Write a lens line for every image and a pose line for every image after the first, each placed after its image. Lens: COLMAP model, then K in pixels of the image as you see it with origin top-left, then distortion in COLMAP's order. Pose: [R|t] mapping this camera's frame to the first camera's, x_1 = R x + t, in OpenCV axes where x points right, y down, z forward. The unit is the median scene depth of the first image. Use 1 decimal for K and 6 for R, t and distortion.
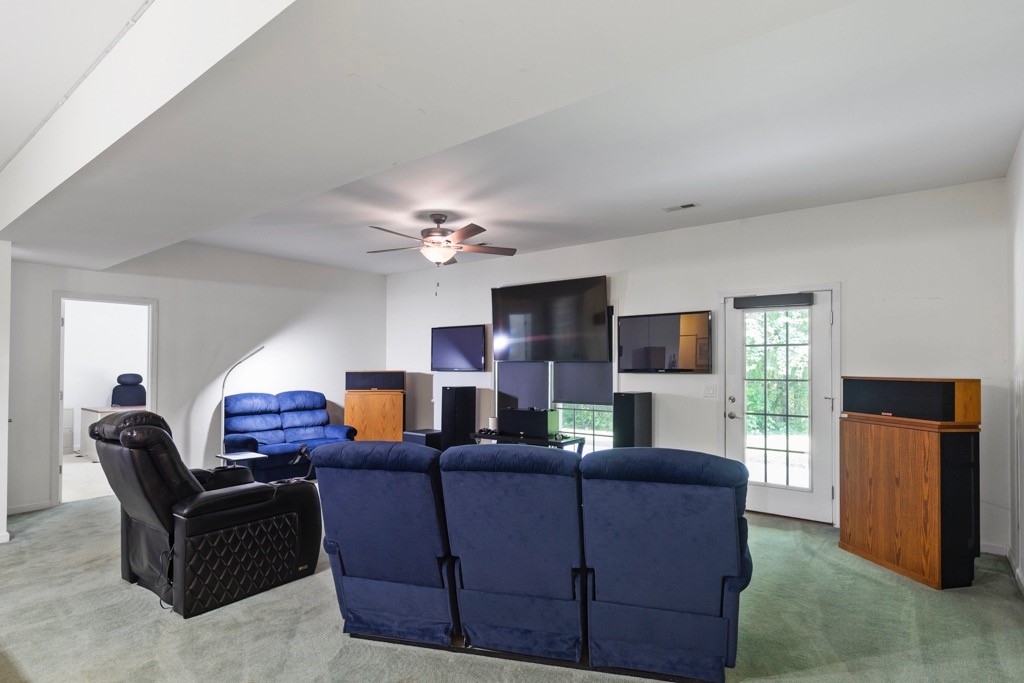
lens RADIAL K [[527.1, 0, 515.0], [0, 527.1, 349.2], [0, 0, 1]] dist [-0.001312, 0.001646]
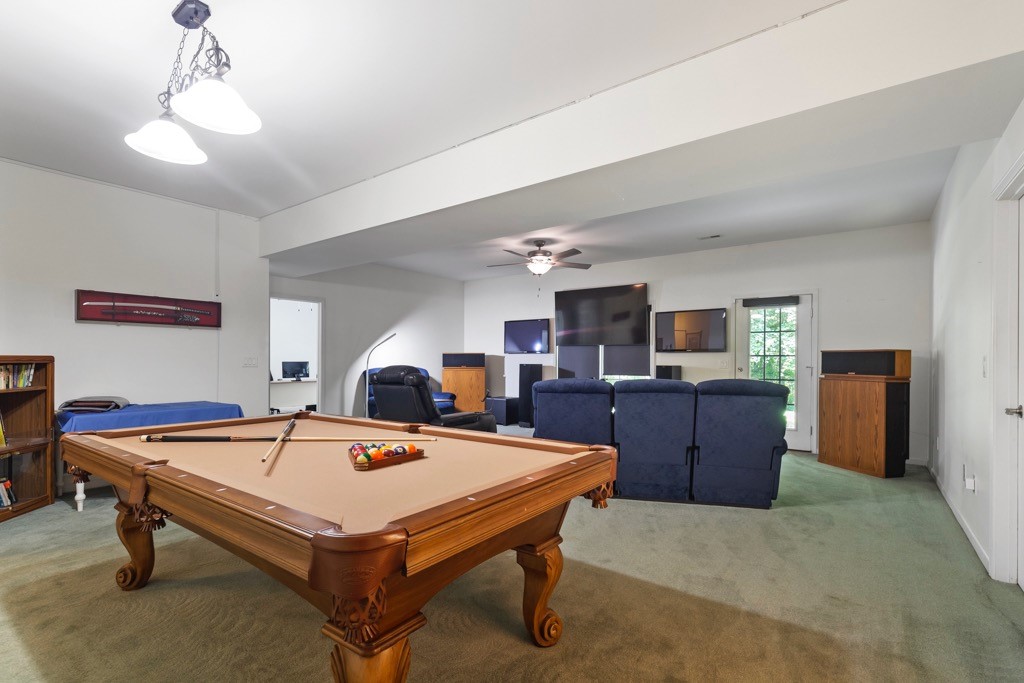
lens RADIAL K [[465.7, 0, 510.5], [0, 465.7, 352.3], [0, 0, 1]] dist [0.008375, -0.001827]
pose [[0.999872, 0.002632, 0.015768, -0.261071], [-0.002862, 0.999889, 0.014630, 0.033510], [-0.015727, -0.014673, 0.999769, -0.295219]]
